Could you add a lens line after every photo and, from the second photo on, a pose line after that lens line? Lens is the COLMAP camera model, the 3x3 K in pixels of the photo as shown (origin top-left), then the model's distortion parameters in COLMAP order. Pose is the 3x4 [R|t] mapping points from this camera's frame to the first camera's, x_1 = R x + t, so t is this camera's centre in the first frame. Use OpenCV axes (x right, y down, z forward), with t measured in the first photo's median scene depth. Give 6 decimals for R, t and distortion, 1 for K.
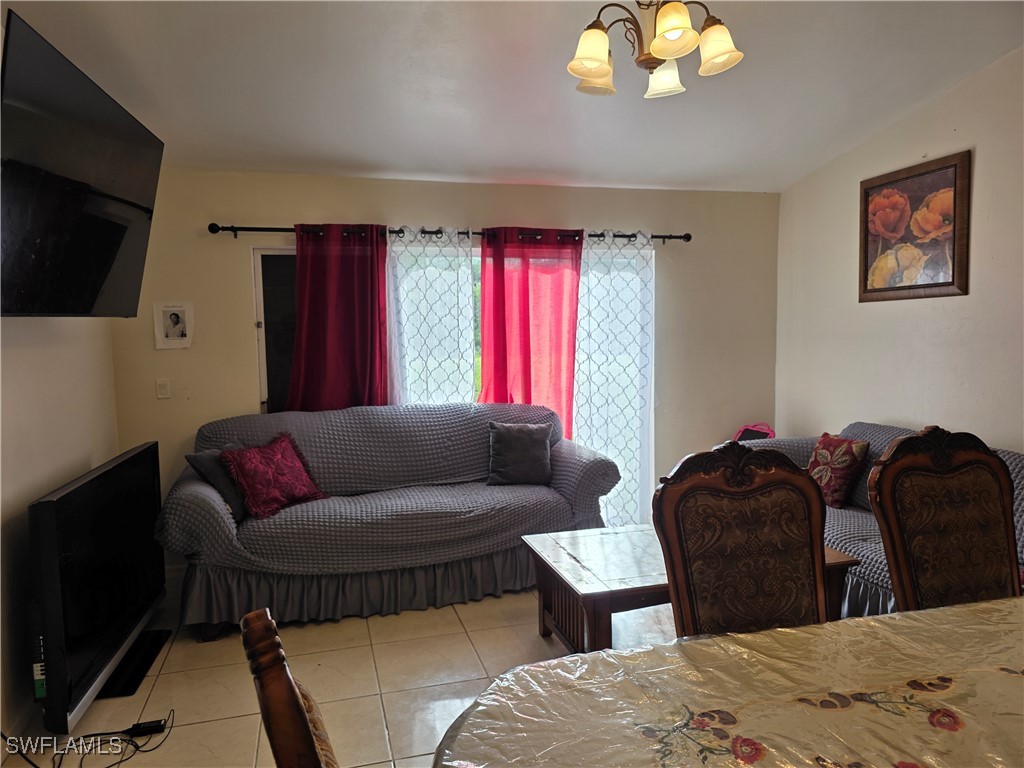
lens RADIAL K [[684.6, 0, 518.1], [0, 684.6, 379.7], [0, 0, 1]] dist [0.060976, -0.060714]
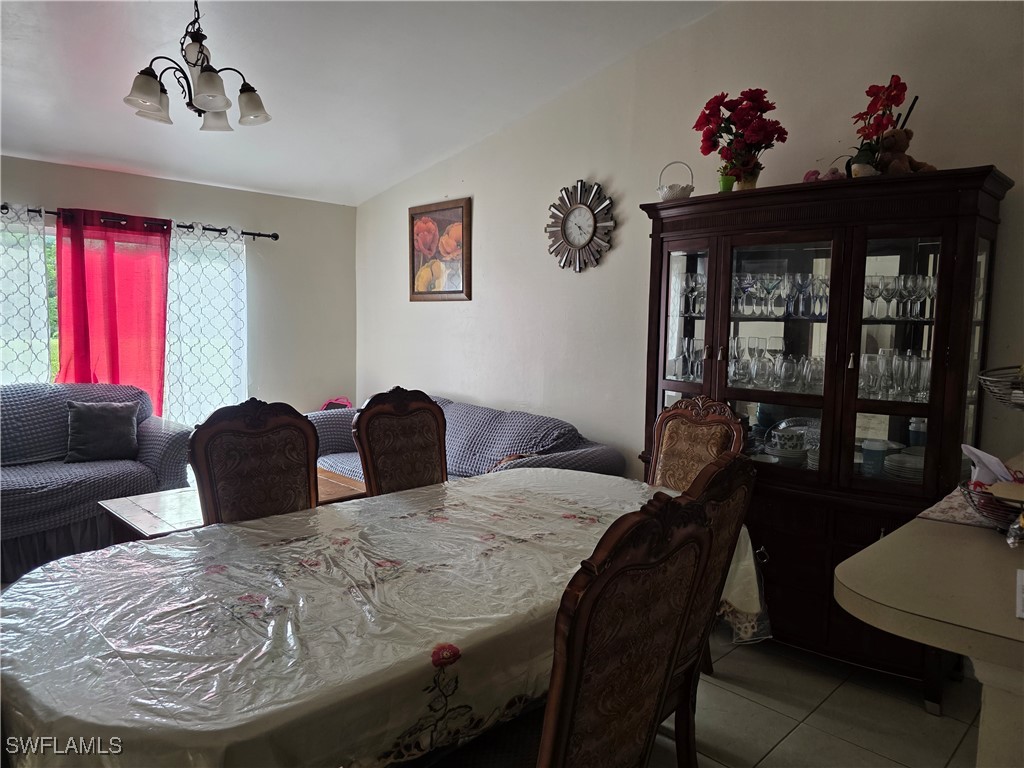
lens RADIAL K [[684.6, 0, 518.1], [0, 684.6, 379.7], [0, 0, 1]] dist [0.060976, -0.060714]
pose [[0.875362, -0.008884, 0.483386, 0.046095], [0.000285, 0.999840, 0.017859, 0.012075], [-0.483468, -0.015495, 0.875225, -0.224601]]
